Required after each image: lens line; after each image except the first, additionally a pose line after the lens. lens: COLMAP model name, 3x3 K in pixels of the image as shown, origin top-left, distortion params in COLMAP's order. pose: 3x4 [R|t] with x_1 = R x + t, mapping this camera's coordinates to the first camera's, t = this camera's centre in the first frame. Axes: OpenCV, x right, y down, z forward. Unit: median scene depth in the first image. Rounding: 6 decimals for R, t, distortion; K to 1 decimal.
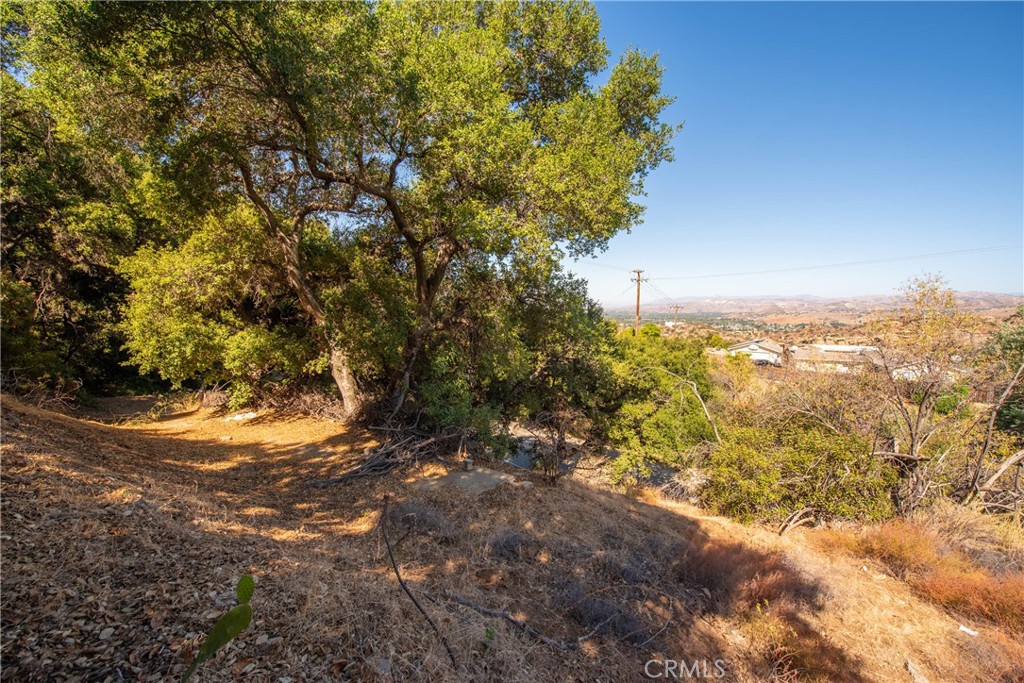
lens RADIAL K [[414.4, 0, 512.0], [0, 414.4, 341.5], [0, 0, 1]] dist [-0.017967, -0.000381]
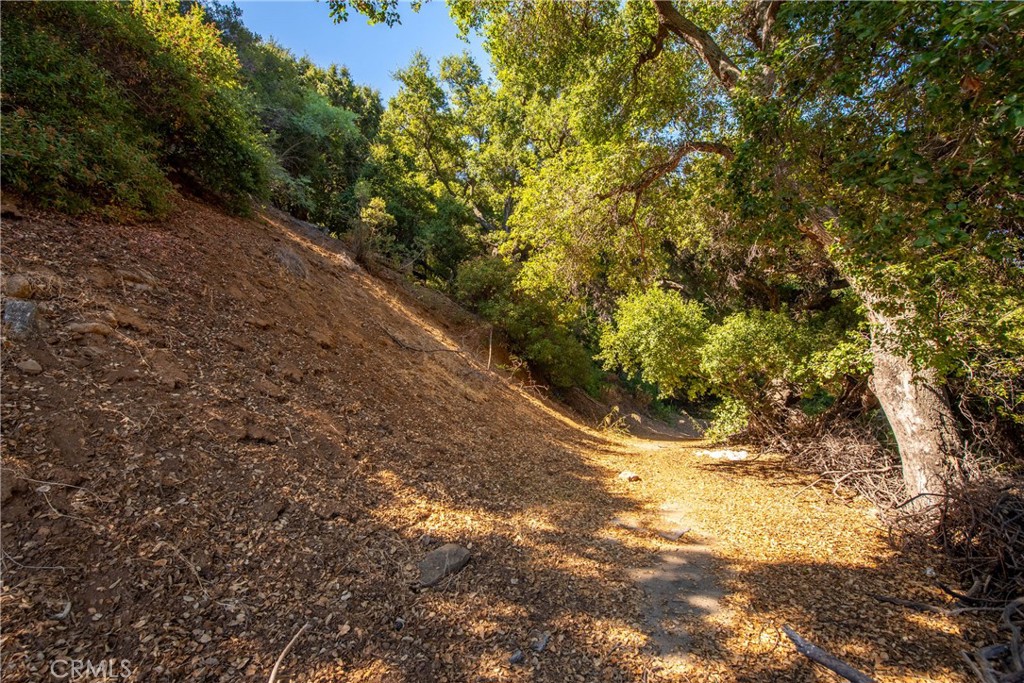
lens RADIAL K [[414.4, 0, 512.0], [0, 414.4, 341.5], [0, 0, 1]] dist [-0.017967, -0.000381]
pose [[0.277594, -0.040534, -0.959843, -0.167887], [-0.067591, 0.995810, -0.061601, 0.084531], [0.958318, 0.081977, 0.273691, 0.586187]]
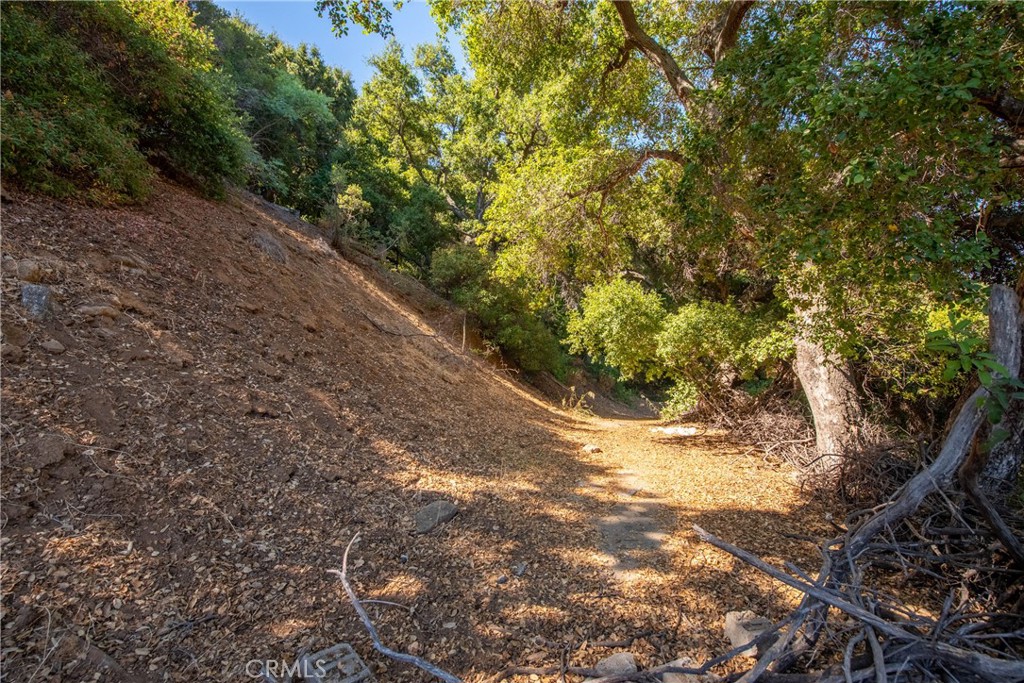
lens RADIAL K [[407.0, 0, 513.4], [0, 407.0, 338.6], [0, 0, 1]] dist [-0.019585, -0.000013]
pose [[0.353376, -0.011106, -0.935416, -0.137483], [-0.072900, 0.996562, -0.039372, 0.087127], [0.932637, 0.082105, 0.351351, 0.568161]]
